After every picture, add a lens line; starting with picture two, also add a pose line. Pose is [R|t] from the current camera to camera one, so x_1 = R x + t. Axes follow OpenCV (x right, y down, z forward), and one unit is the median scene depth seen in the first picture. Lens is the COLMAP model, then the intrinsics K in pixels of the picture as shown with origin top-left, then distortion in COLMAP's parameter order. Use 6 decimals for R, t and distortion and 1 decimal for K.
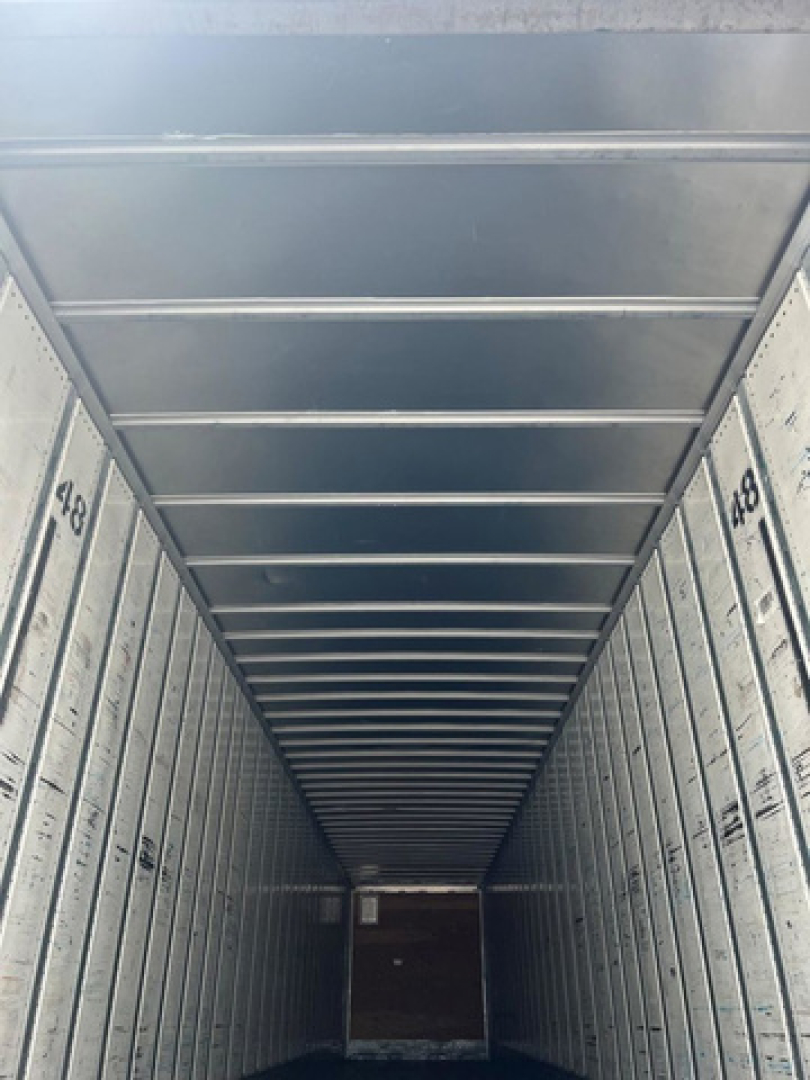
lens RADIAL K [[813.4, 0, 403.8], [0, 813.4, 546.3], [0, 0, 1]] dist [0.054268, -0.052826]
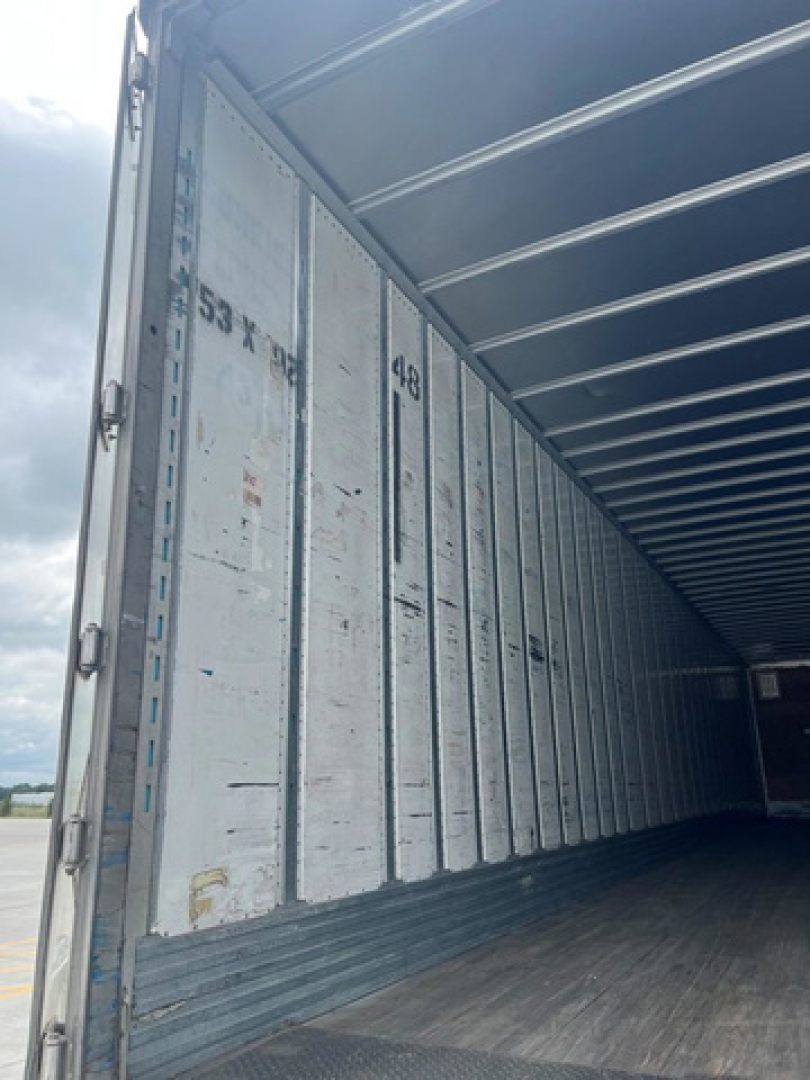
lens RADIAL K [[813.4, 0, 404.8], [0, 813.4, 543.2], [0, 0, 1]] dist [0.054268, -0.052826]
pose [[0.894709, -0.150878, -0.420396, 0.030624], [0.242160, 0.954738, 0.172727, -0.016443], [0.375307, -0.256343, 0.890749, -0.066003]]
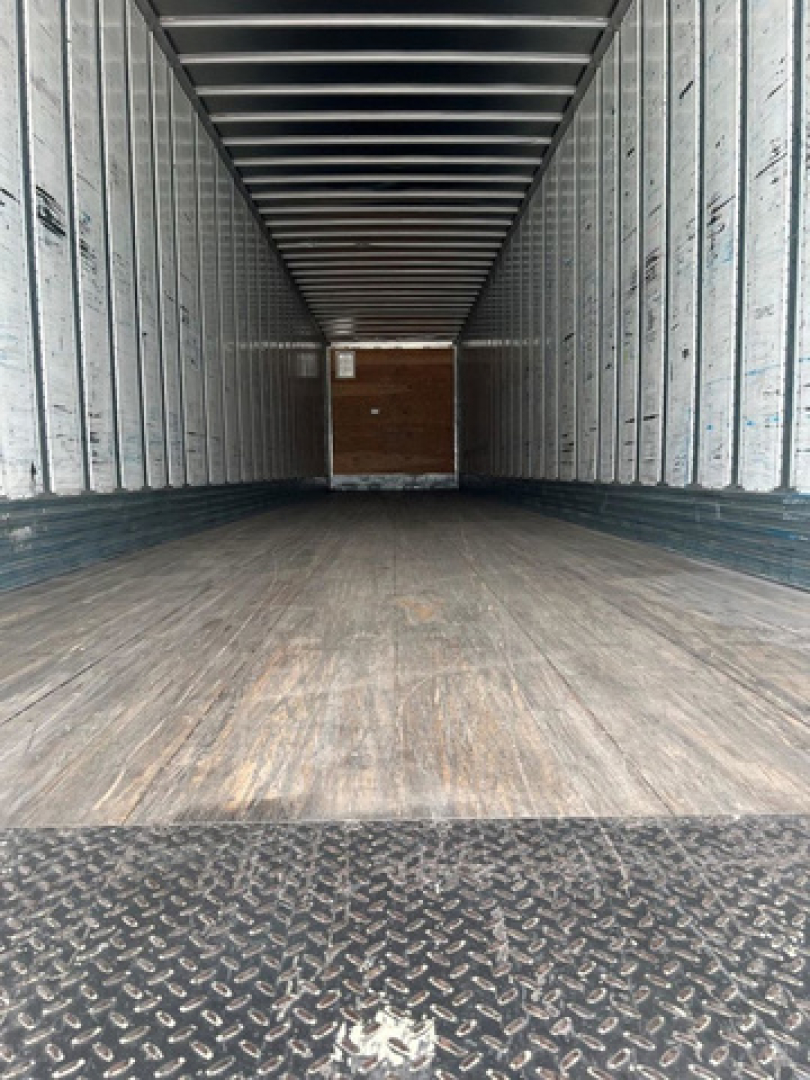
lens RADIAL K [[813.4, 0, 405.0], [0, 813.4, 543.0], [0, 0, 1]] dist [0.054268, -0.052826]
pose [[0.999362, -0.022328, 0.027862, -0.006209], [0.002429, 0.821050, 0.570851, 0.179568], [-0.035622, -0.570420, 0.820581, 0.166311]]
